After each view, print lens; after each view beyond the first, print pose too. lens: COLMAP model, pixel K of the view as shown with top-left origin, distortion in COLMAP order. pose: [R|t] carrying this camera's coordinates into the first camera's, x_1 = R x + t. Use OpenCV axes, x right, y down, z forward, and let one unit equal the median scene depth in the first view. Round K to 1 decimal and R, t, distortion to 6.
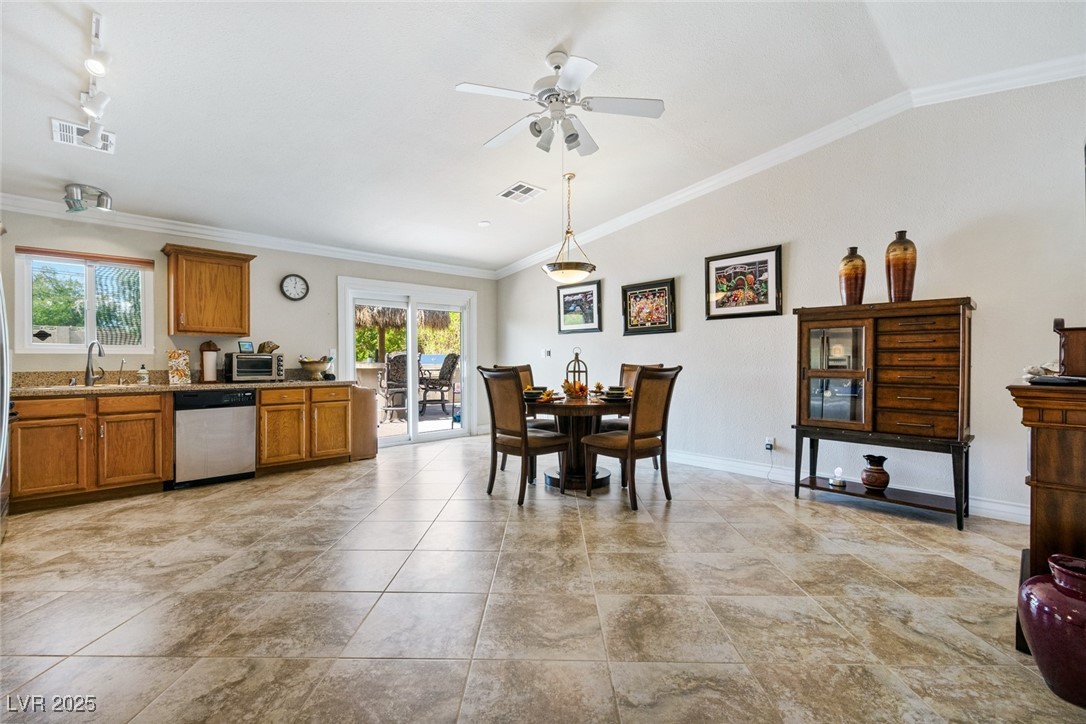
lens RADIAL K [[482.7, 0, 545.9], [0, 482.7, 363.7], [0, 0, 1]] dist [0.004988, -0.001836]
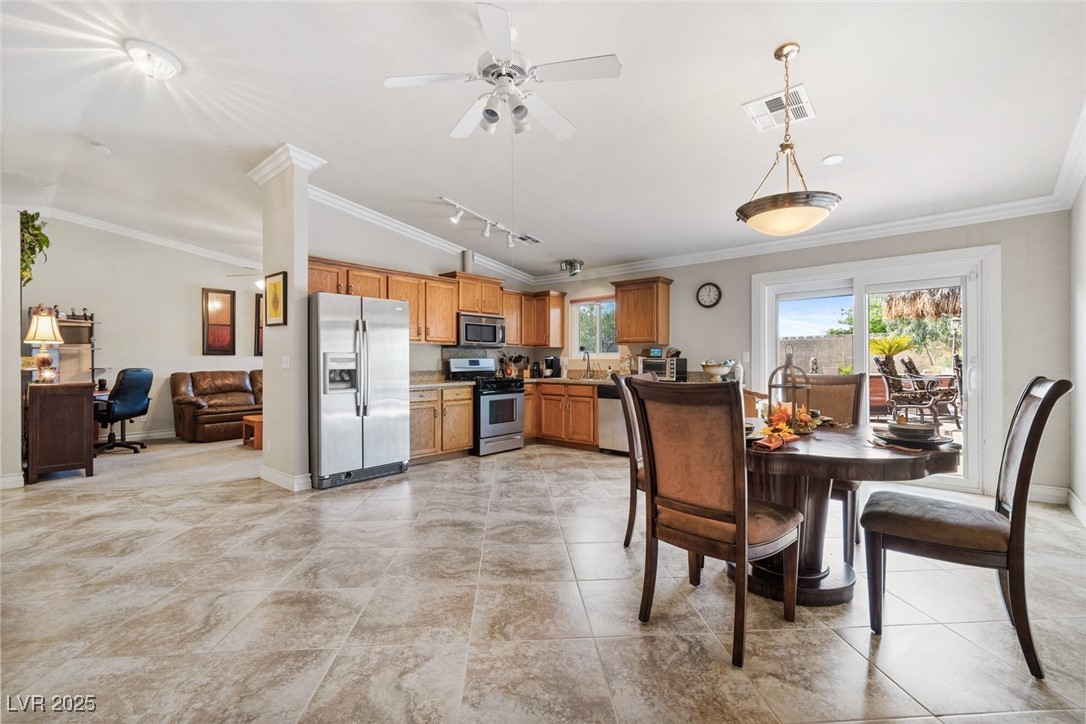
lens RADIAL K [[482.7, 0, 539.0], [0, 482.7, 362.1], [0, 0, 1]] dist [0.004988, -0.001836]
pose [[0.067169, 0.001569, -0.997740, 0.596190], [-0.011269, 0.999936, 0.000813, -0.008756], [0.997678, 0.011189, 0.067182, 0.647788]]
